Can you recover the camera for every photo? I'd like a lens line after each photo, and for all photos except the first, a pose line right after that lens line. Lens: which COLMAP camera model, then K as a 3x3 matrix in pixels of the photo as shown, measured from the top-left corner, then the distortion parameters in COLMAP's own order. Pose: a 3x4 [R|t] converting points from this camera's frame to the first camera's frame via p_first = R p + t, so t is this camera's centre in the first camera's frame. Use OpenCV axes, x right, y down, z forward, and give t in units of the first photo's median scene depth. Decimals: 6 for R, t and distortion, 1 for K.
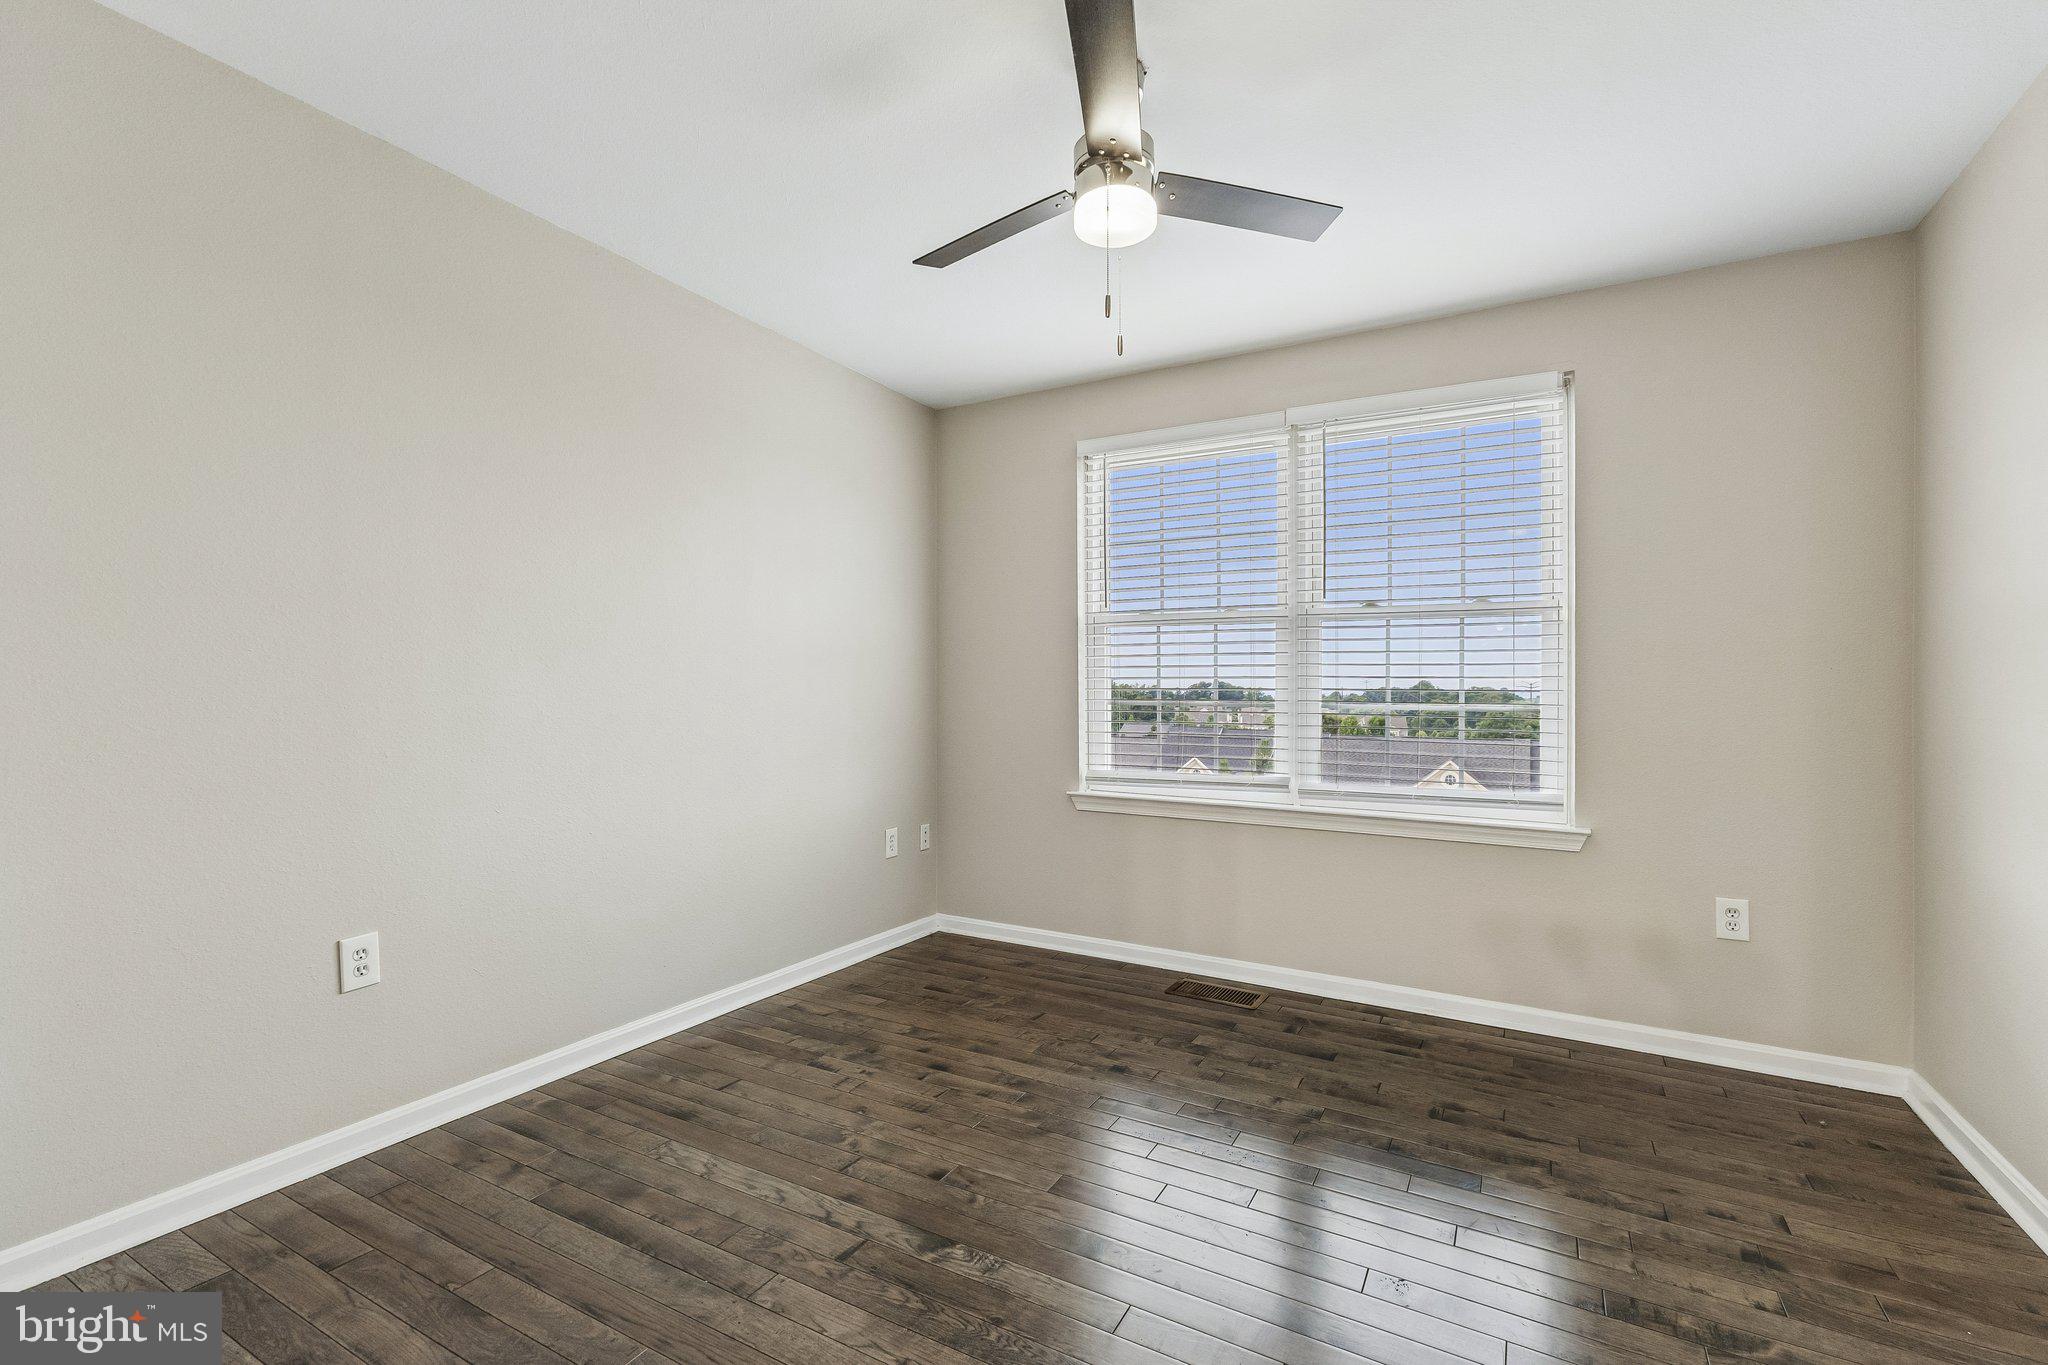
lens RADIAL K [[910.5, 0, 1024.0], [0, 910.5, 682.5], [0, 0, 1]] dist [0.000455, -0.000049]
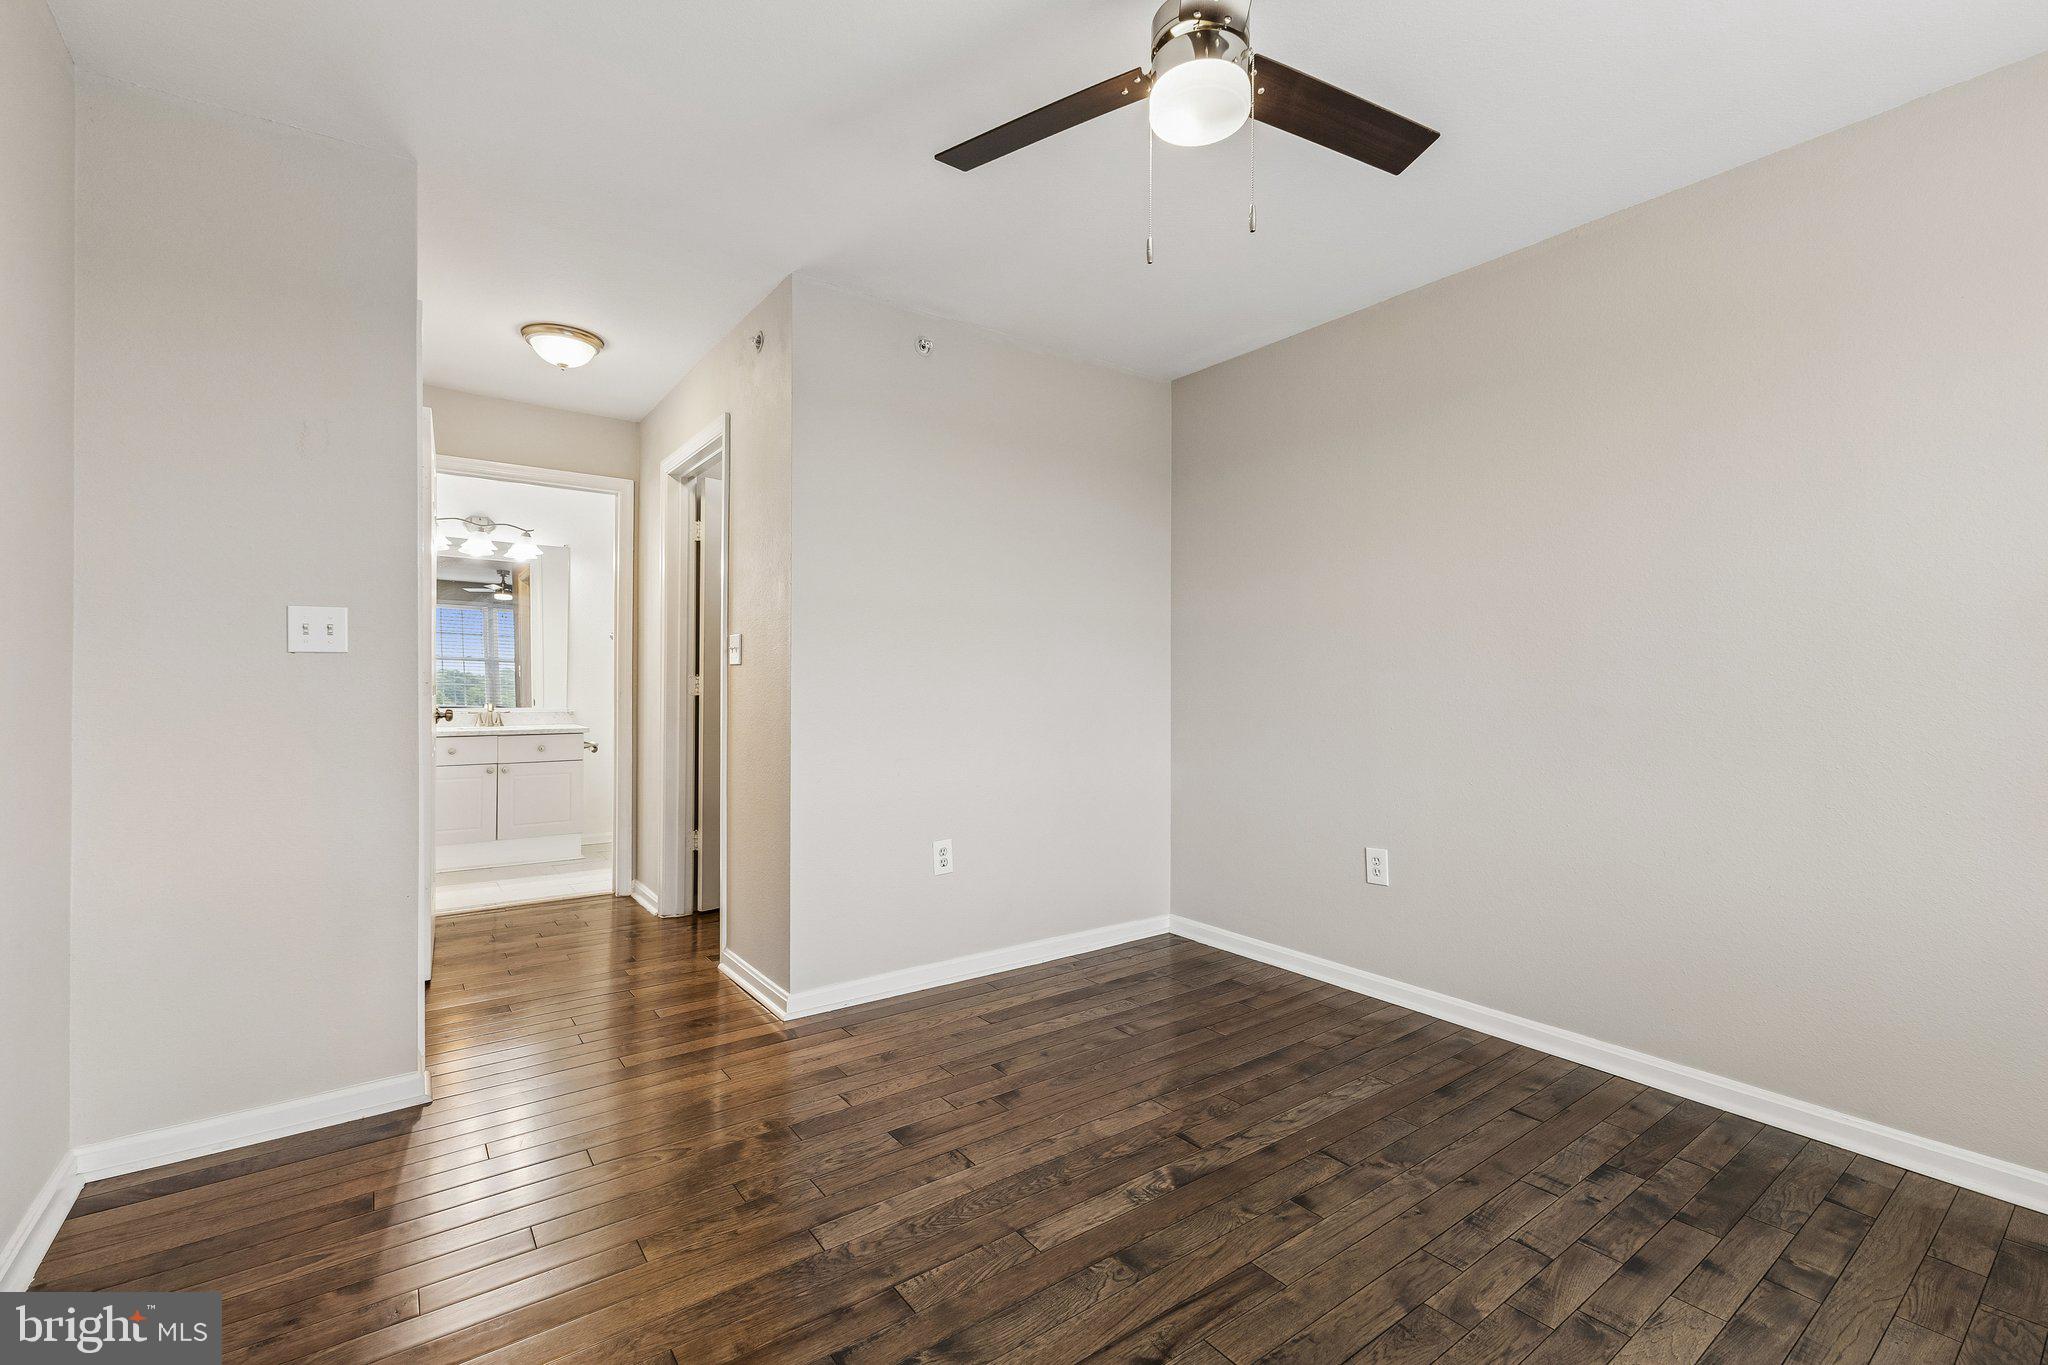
lens RADIAL K [[879.0, 0, 1019.0], [0, 879.0, 683.6], [0, 0, 1]] dist [0.004088, 0.000224]
pose [[-0.422810, -0.007881, -0.906184, 0.811455], [0.002855, 0.999946, -0.010028, 0.022968], [0.906214, -0.006827, -0.422765, 1.079605]]
